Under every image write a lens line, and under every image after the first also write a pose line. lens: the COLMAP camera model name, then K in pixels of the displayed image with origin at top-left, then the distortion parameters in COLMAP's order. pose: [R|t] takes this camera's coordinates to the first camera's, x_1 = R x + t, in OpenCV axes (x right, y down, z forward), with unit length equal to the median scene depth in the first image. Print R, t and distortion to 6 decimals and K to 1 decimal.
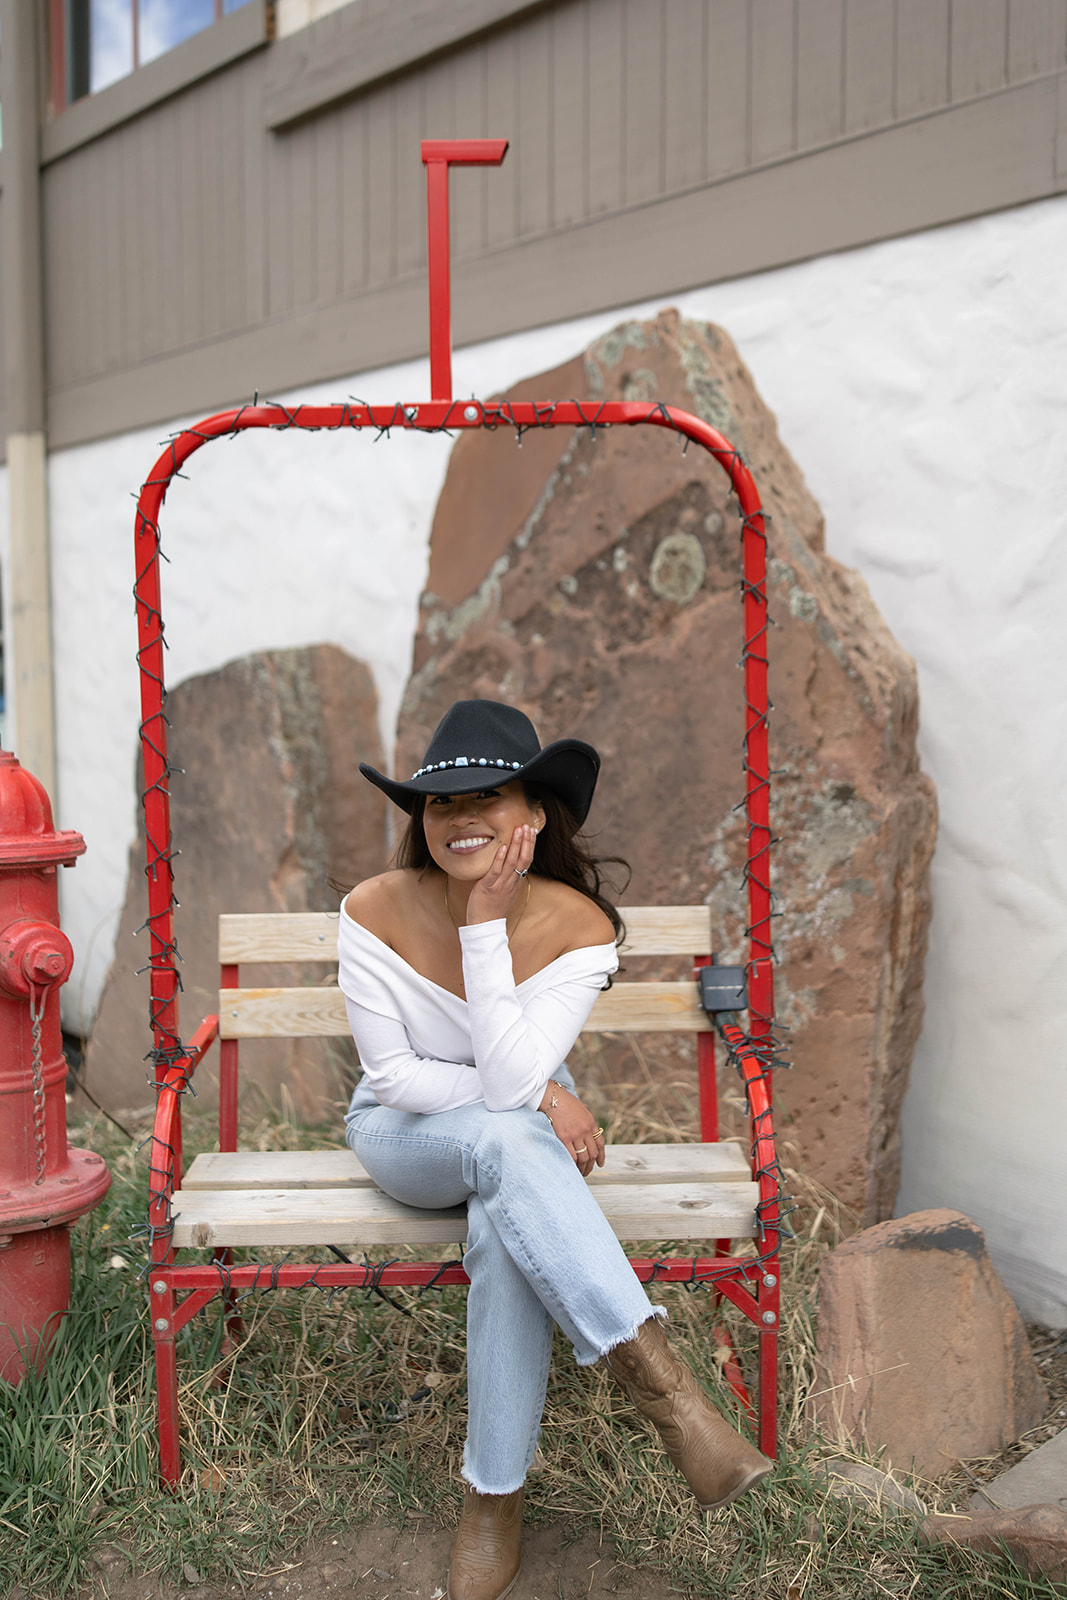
lens RADIAL K [[1513.6, 0, 533.5], [0, 1513.6, 800.0], [0, 0, 1]] dist [0.011540, -0.013065]
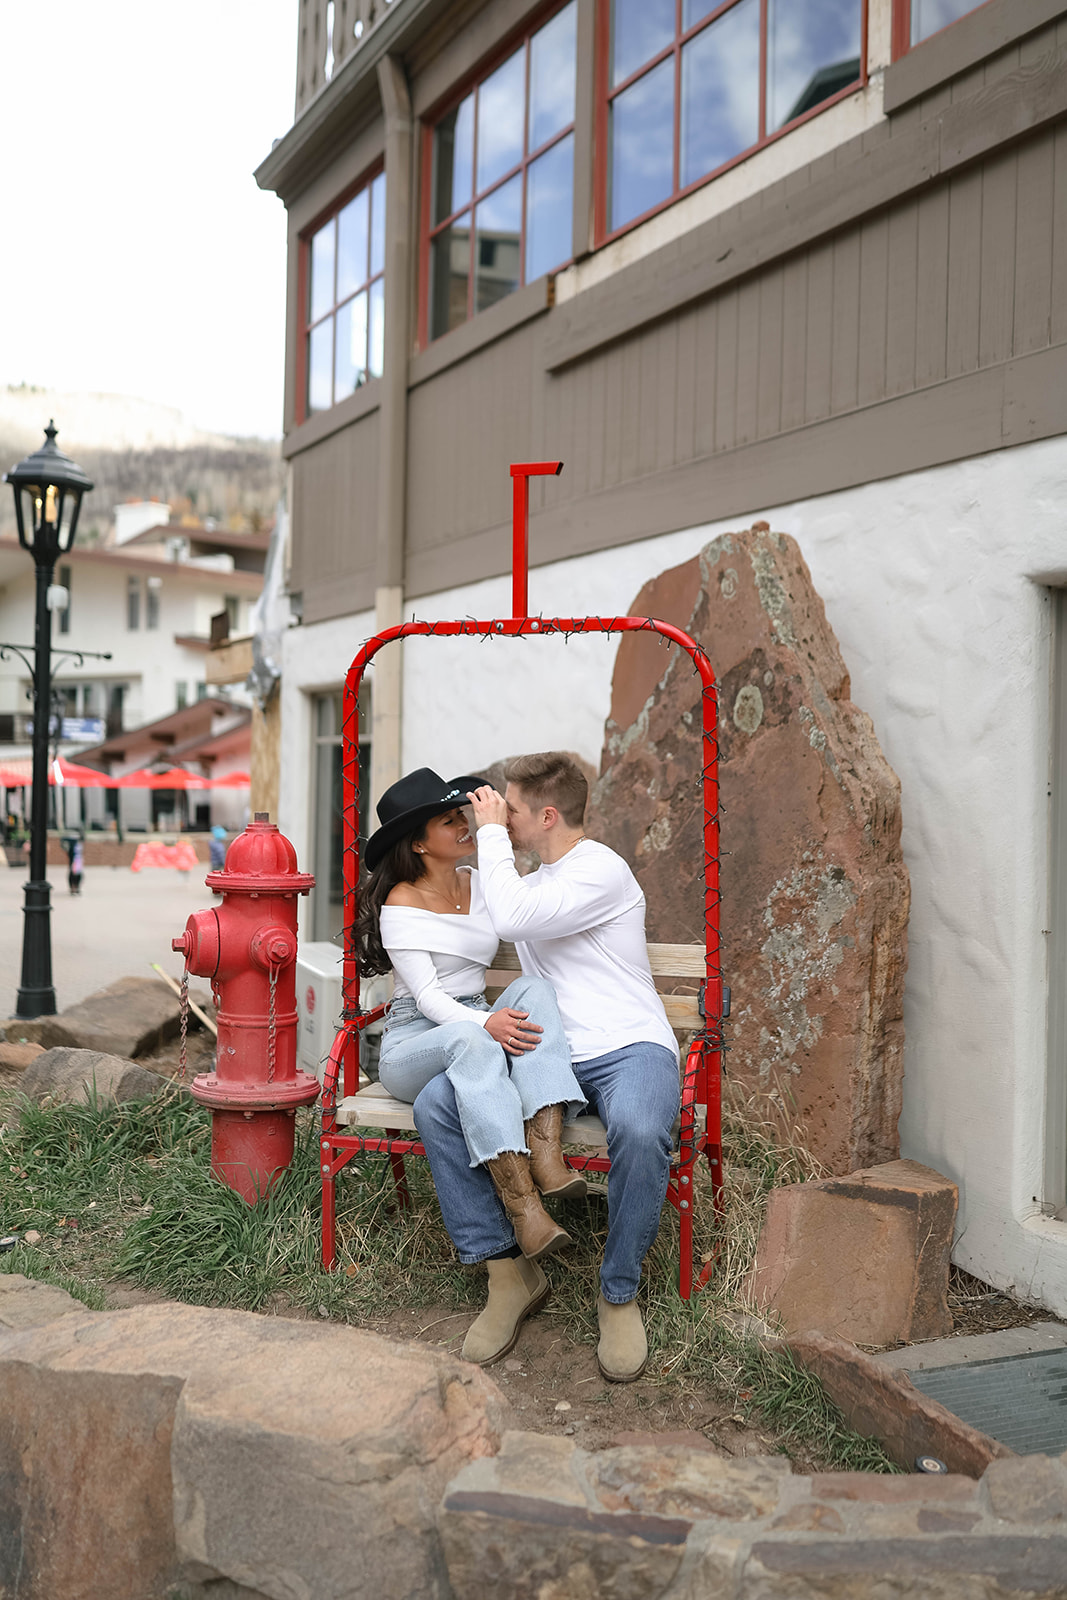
lens RADIAL K [[1593.1, 0, 533.2], [0, 1593.1, 778.8], [0, 0, 1]] dist [0.010199, 0.135775]
pose [[0.951907, 0.024912, -0.305374, 0.361568], [-0.045970, 0.997019, -0.061963, 0.011267], [0.302920, 0.073021, 0.950215, -0.459405]]
